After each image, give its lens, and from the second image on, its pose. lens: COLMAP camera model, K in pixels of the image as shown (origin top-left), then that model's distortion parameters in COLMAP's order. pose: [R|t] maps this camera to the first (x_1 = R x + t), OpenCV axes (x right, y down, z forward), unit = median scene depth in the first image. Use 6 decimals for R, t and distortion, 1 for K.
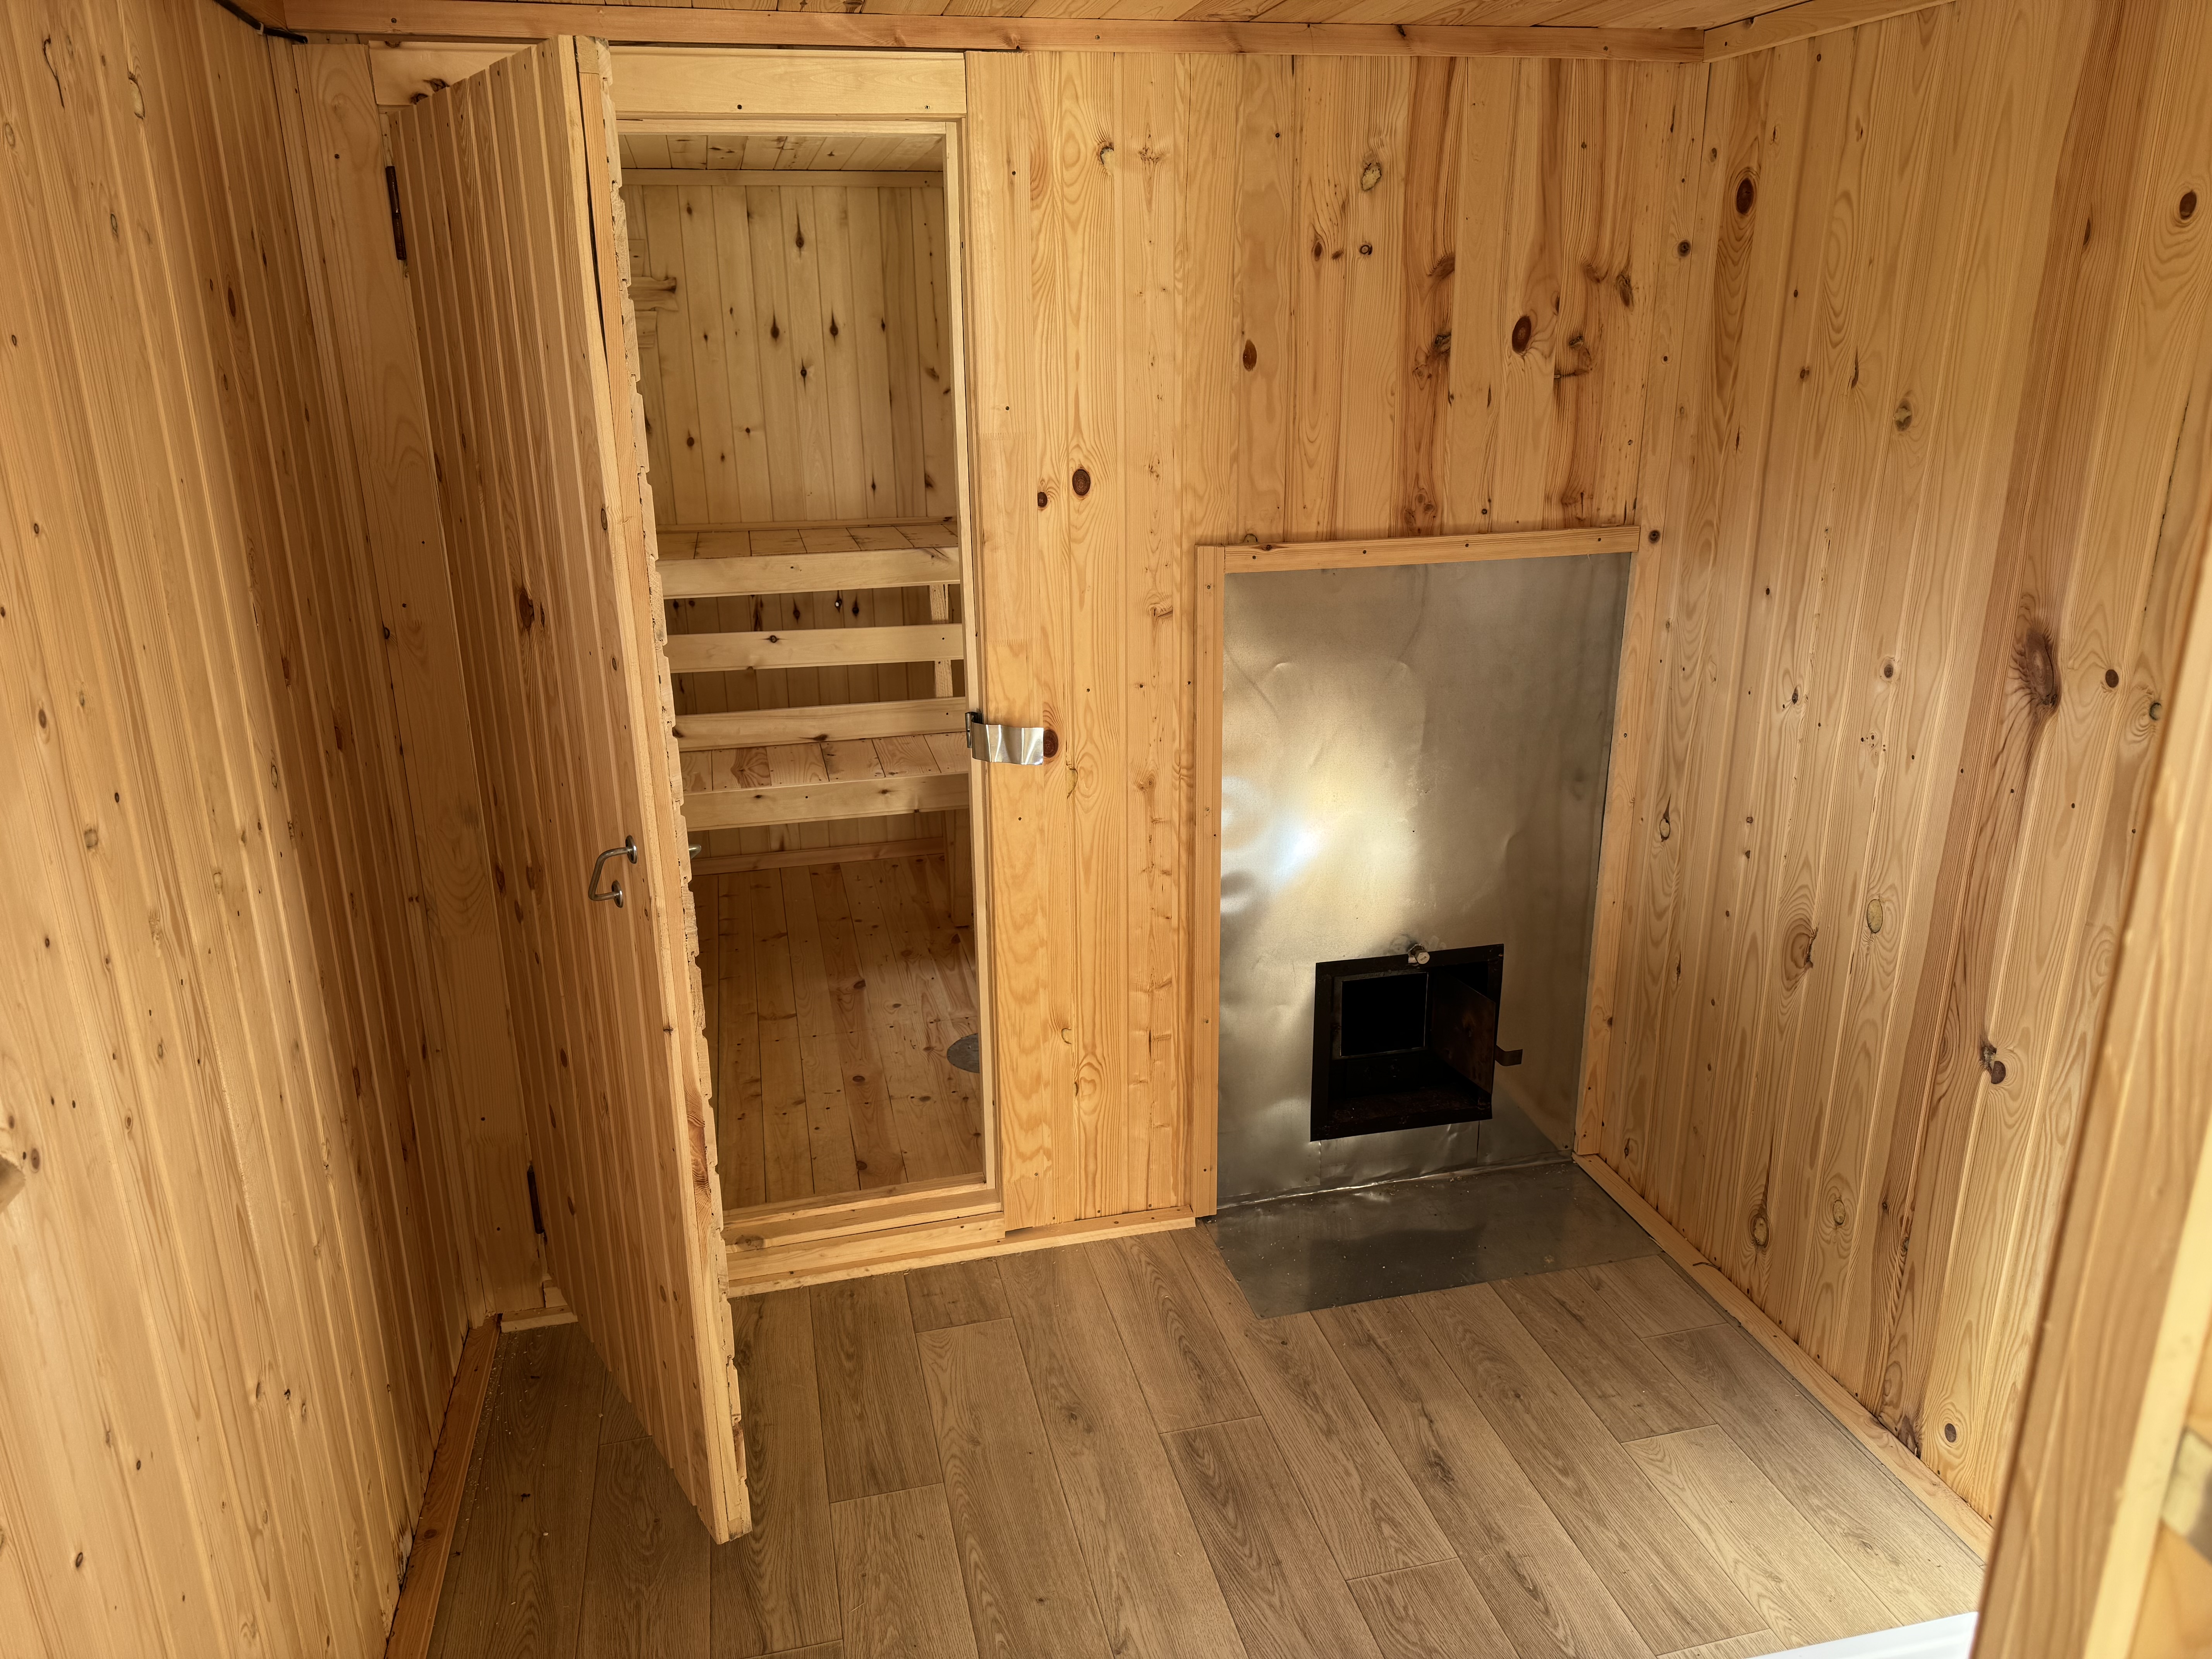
lens RADIAL K [[1566.0, 0, 1106.0], [0, 1566.0, 829.5], [0, 0, 1]] dist [0.006350, -0.003738]
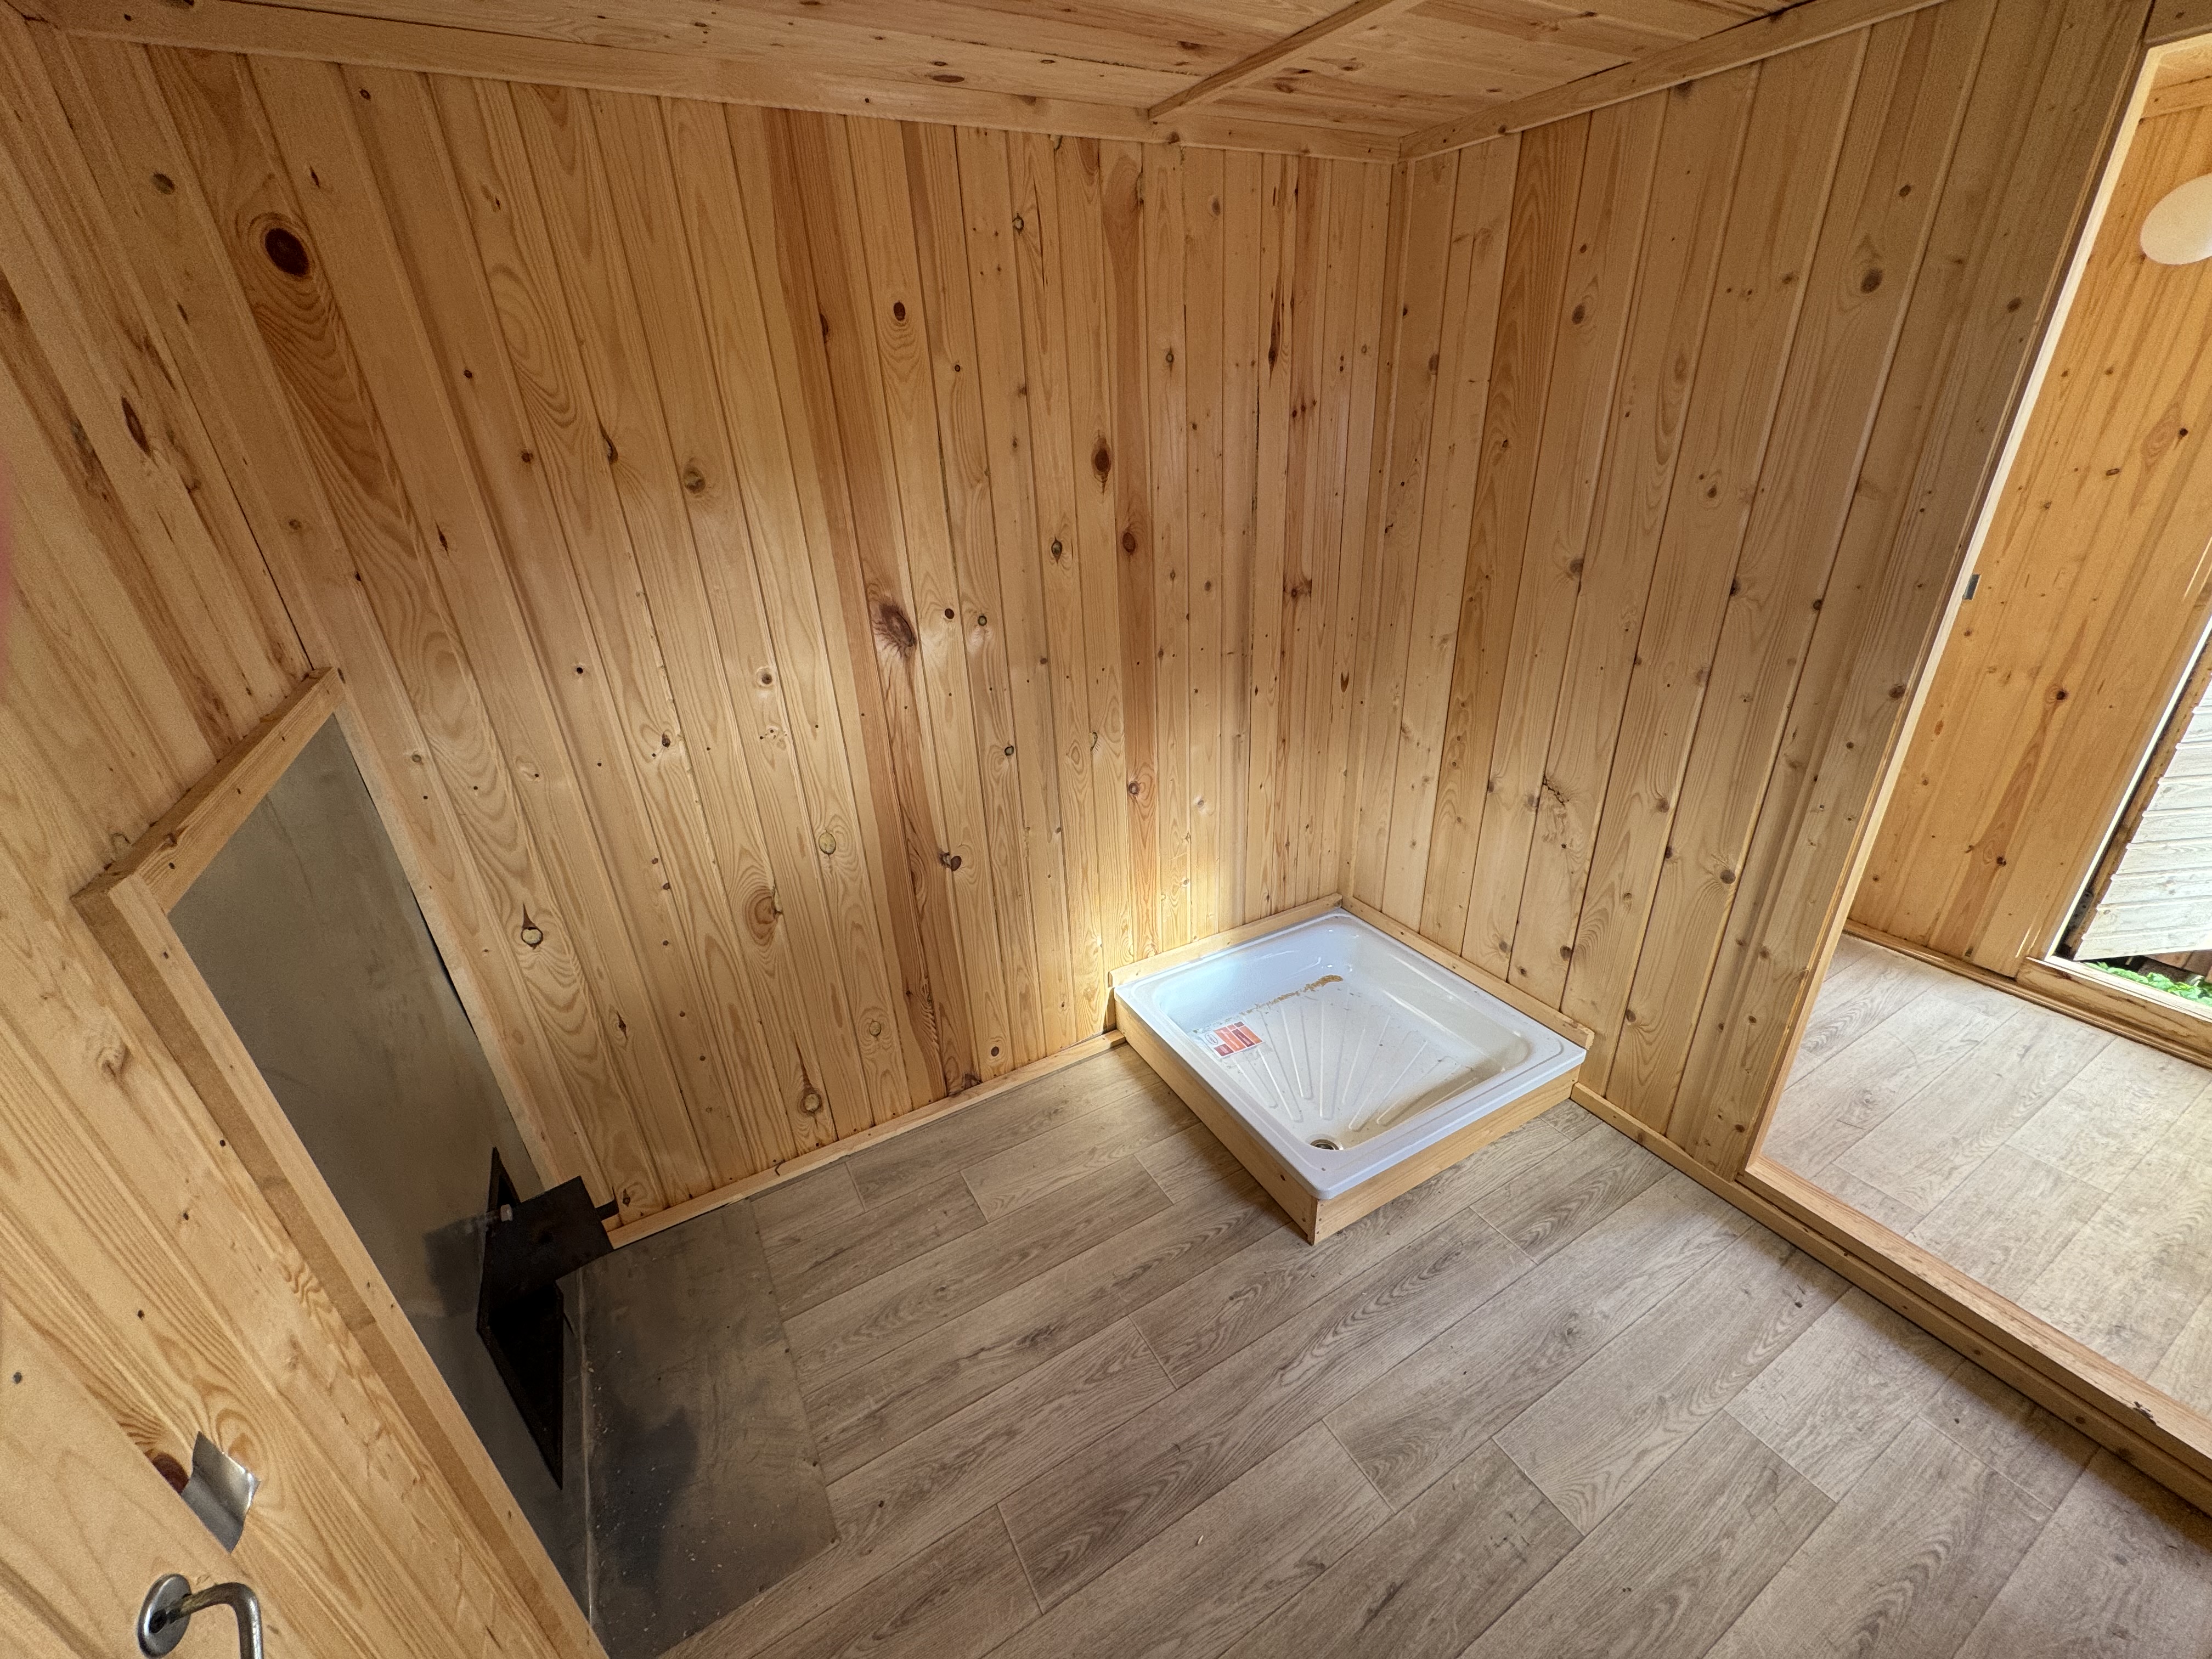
lens RADIAL K [[877.8, 0, 1110.8], [0, 877.8, 825.2], [0, 0, 1]] dist [0.000104, -0.000122]
pose [[-0.278469, -0.389933, 0.877728, -0.271048], [0.342996, 0.813239, 0.470103, -0.246953], [-0.897111, 0.431966, -0.092716, 0.860901]]
